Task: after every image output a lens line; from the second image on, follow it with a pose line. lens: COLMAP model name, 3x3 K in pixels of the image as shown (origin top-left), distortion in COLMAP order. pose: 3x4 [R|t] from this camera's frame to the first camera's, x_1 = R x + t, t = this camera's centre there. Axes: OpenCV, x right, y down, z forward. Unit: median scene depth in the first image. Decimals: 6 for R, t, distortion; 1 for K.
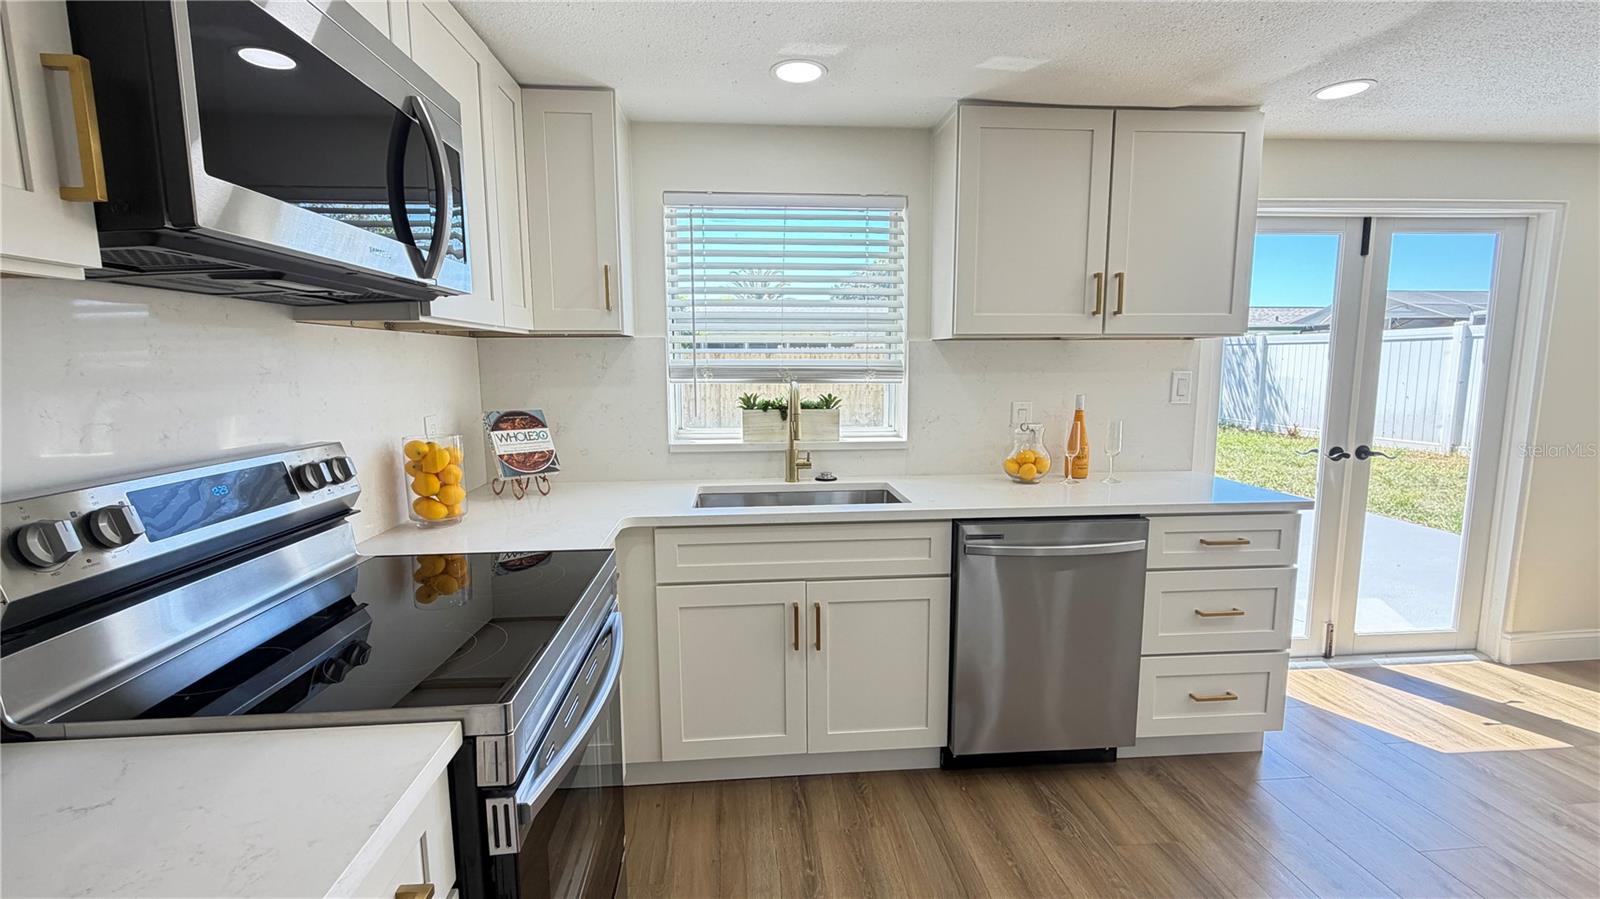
lens RADIAL K [[691.1, 0, 797.4], [0, 691.1, 450.4], [0, 0, 1]] dist [0.002050, 0.000005]
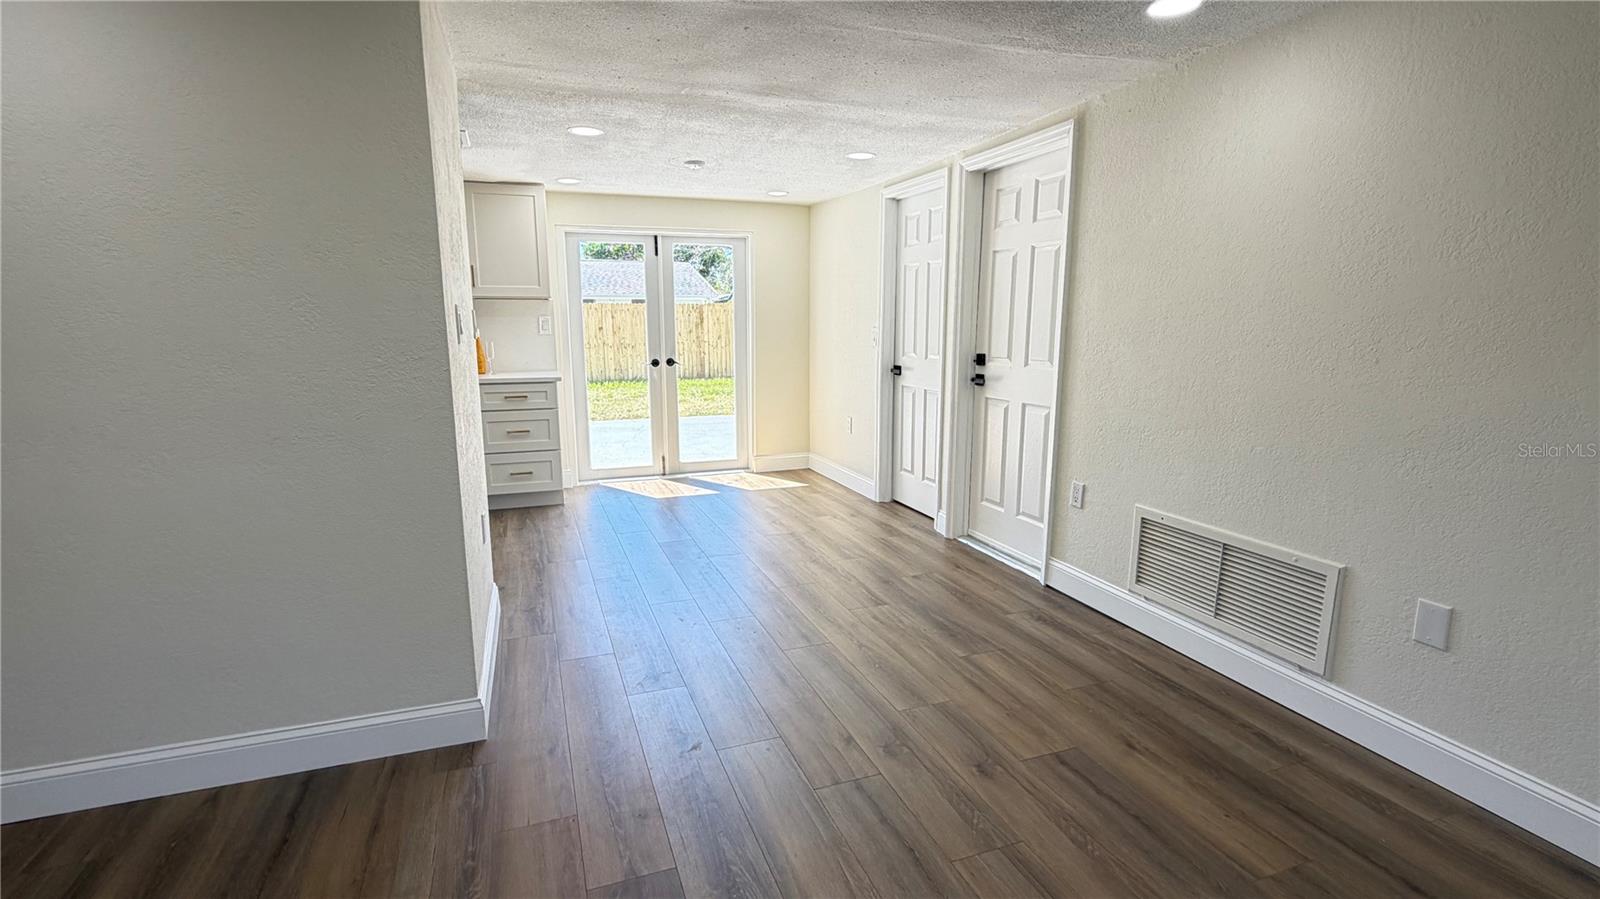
lens RADIAL K [[752.4, 0, 791.9], [0, 752.4, 452.4], [0, 0, 1]] dist [0.002762, 0.000427]
pose [[0.966220, -0.044425, 0.253862, 0.751869], [0.031663, 0.998031, 0.054140, 0.180067], [-0.255767, -0.044273, 0.965724, -1.285176]]
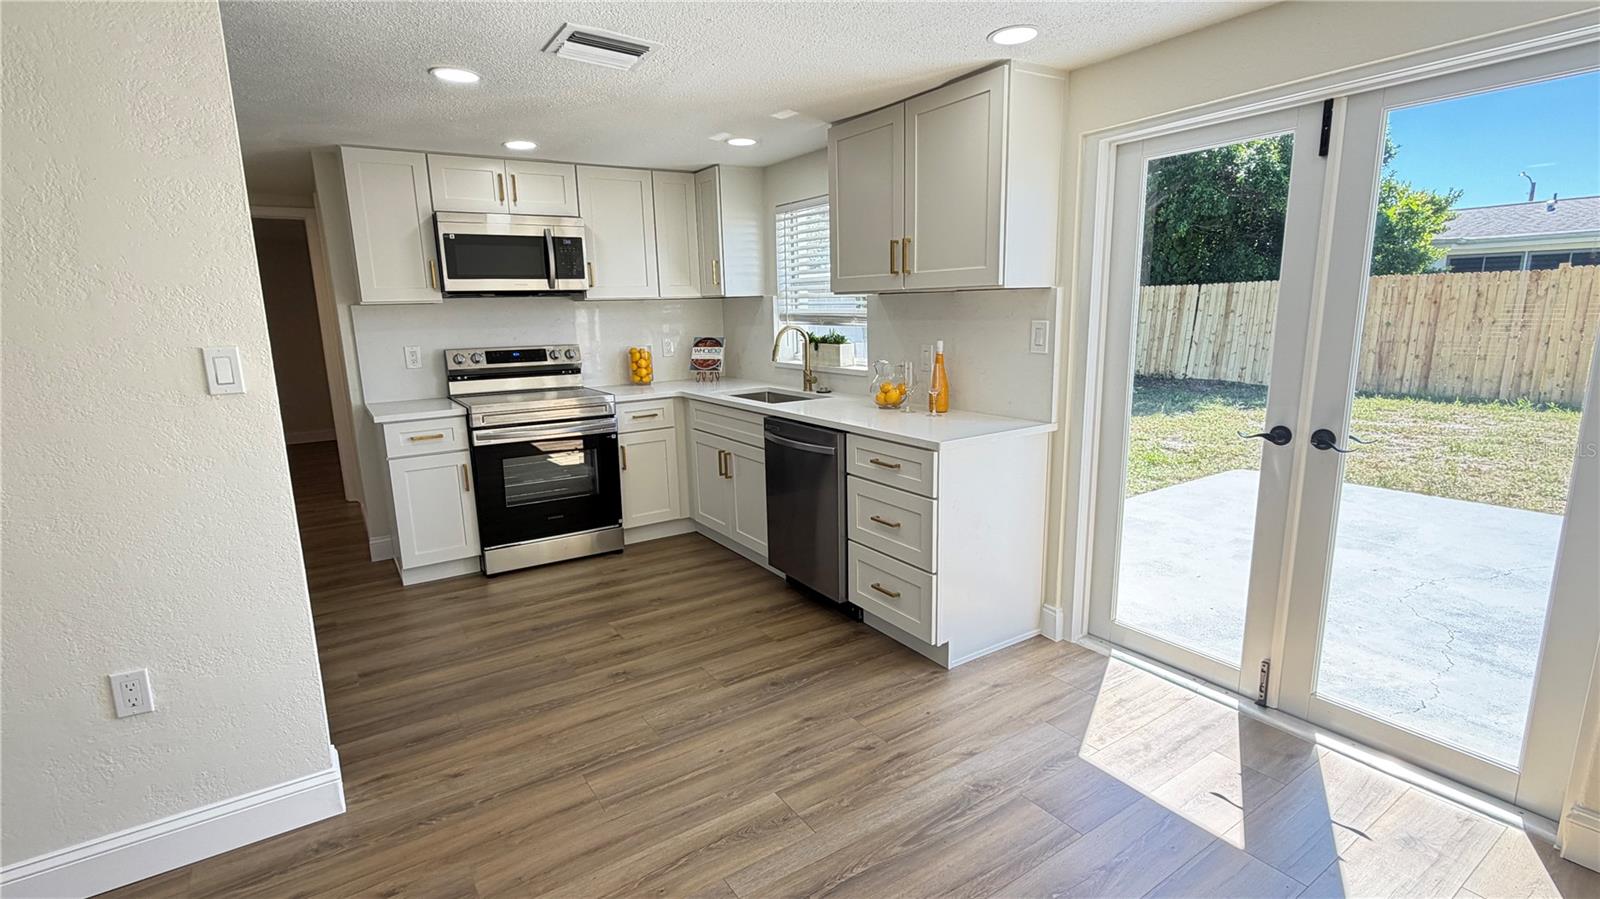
lens RADIAL K [[735.8, 0, 800.0], [0, 735.8, 449.5], [0, 0, 1]] dist [0.002724, 0.000273]
pose [[0.481774, 0.163683, -0.860872, 1.488478], [-0.090822, 0.986436, 0.136730, -0.050563], [0.871576, 0.012314, 0.490106, 0.208461]]
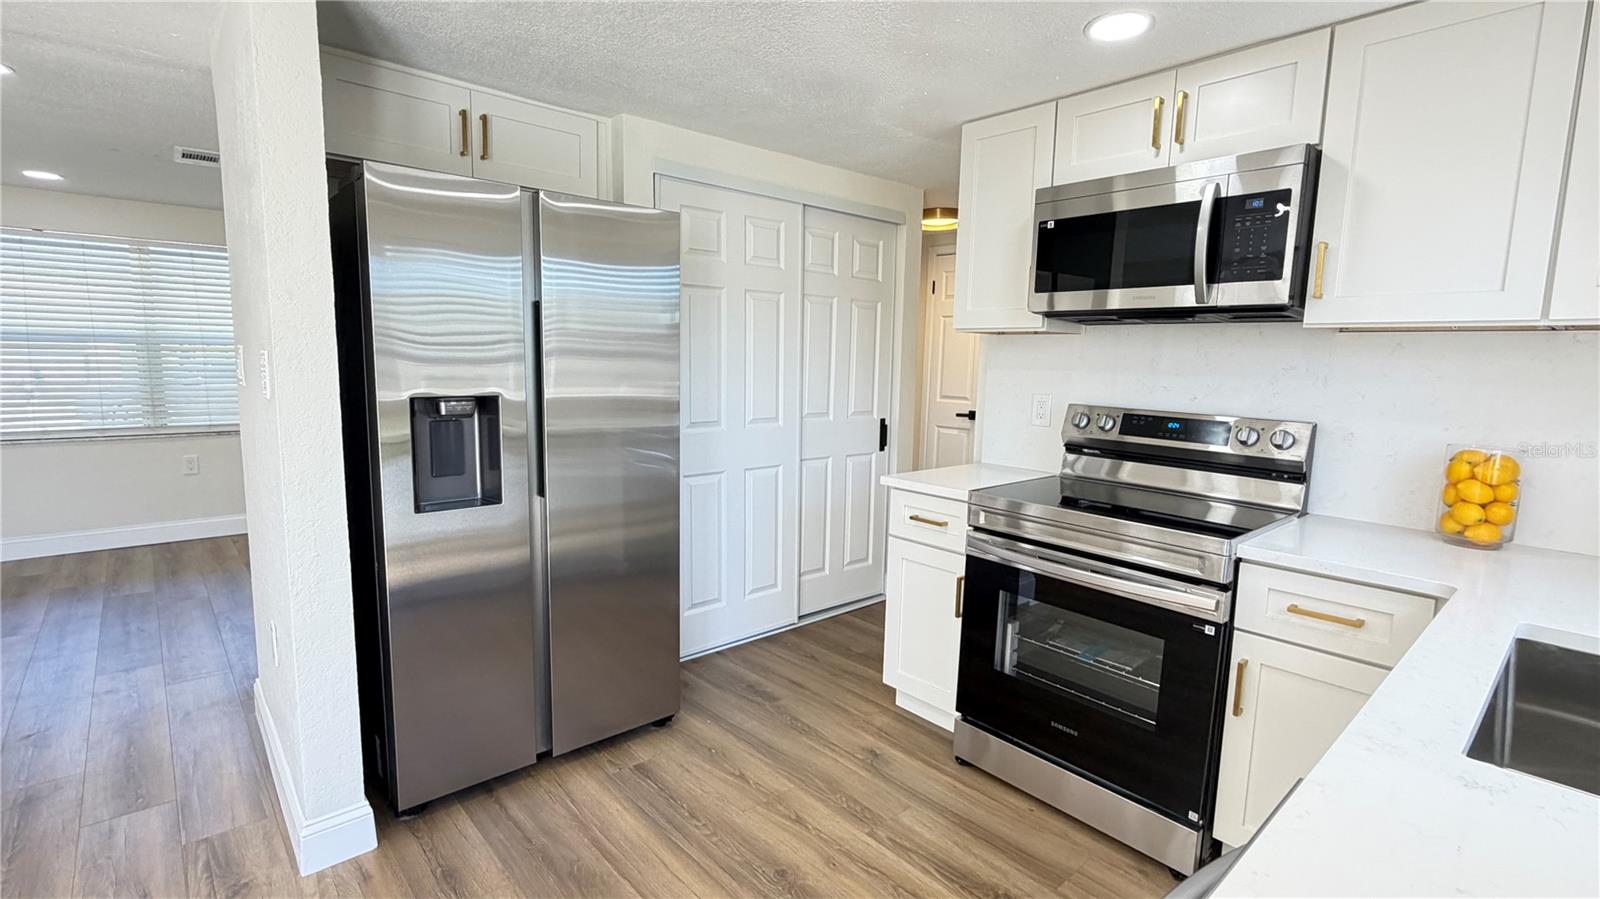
lens RADIAL K [[735.8, 0, 800.0], [0, 735.8, 449.5], [0, 0, 1]] dist [0.002724, 0.000273]
pose [[-0.801795, 0.067395, -0.593787, 0.593585], [-0.091920, 0.967887, 0.233976, -0.124177], [0.590488, 0.242181, -0.769852, 0.943454]]
